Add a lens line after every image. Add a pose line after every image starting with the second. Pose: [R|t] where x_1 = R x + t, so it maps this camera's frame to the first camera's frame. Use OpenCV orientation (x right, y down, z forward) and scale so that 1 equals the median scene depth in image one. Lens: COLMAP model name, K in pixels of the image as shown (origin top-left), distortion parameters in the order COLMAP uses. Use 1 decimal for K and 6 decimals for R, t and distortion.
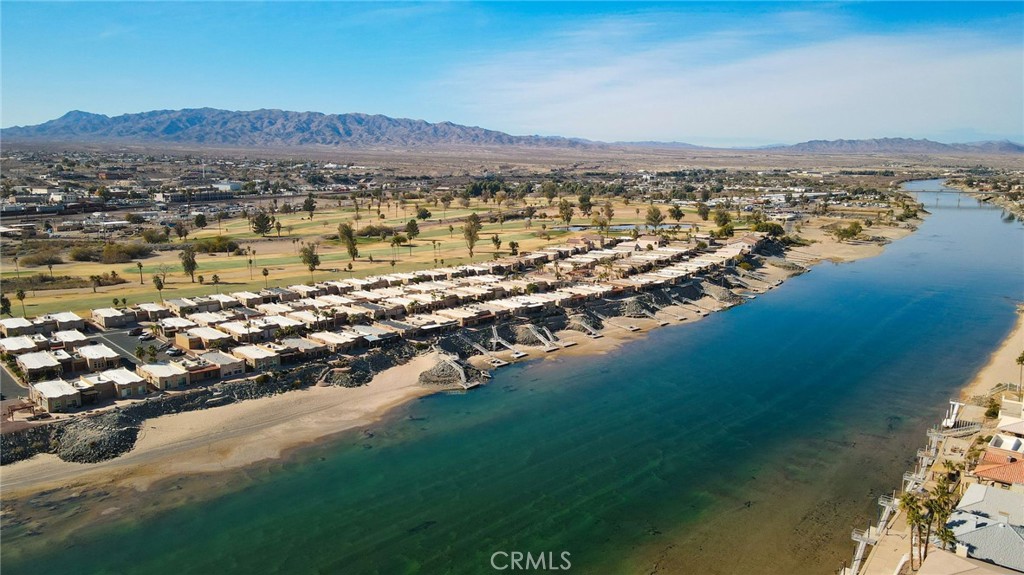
lens RADIAL K [[759.5, 0, 511.8], [0, 759.5, 287.4], [0, 0, 1]] dist [0.008340, 0.009640]
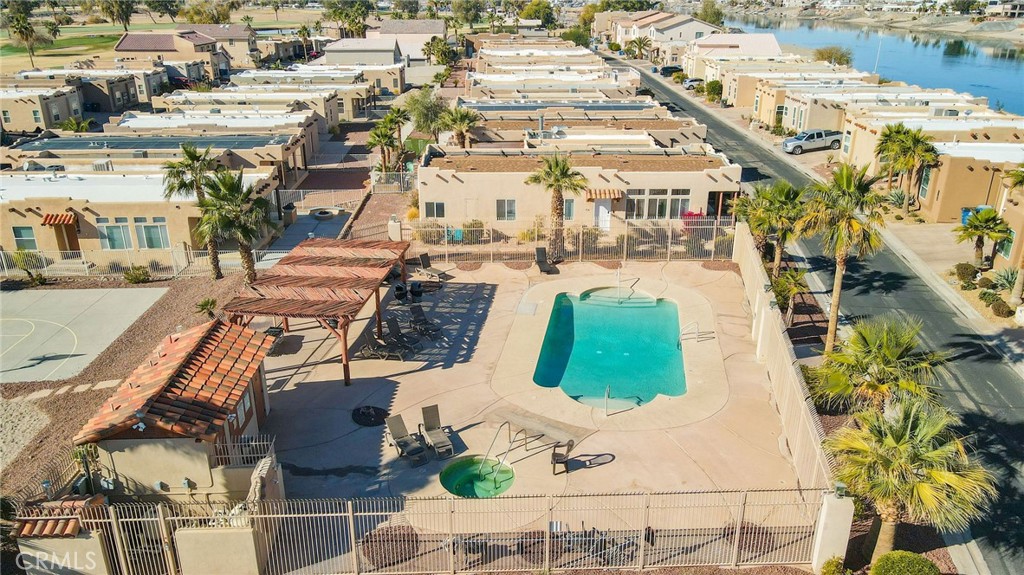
lens RADIAL K [[759.5, 0, 511.9], [0, 759.5, 286.9], [0, 0, 1]] dist [0.008340, 0.009640]
pose [[0.872451, -0.179334, 0.454608, 0.057458], [0.082631, 0.970976, 0.224450, -0.028788], [-0.481665, -0.158257, 0.861947, 0.718009]]
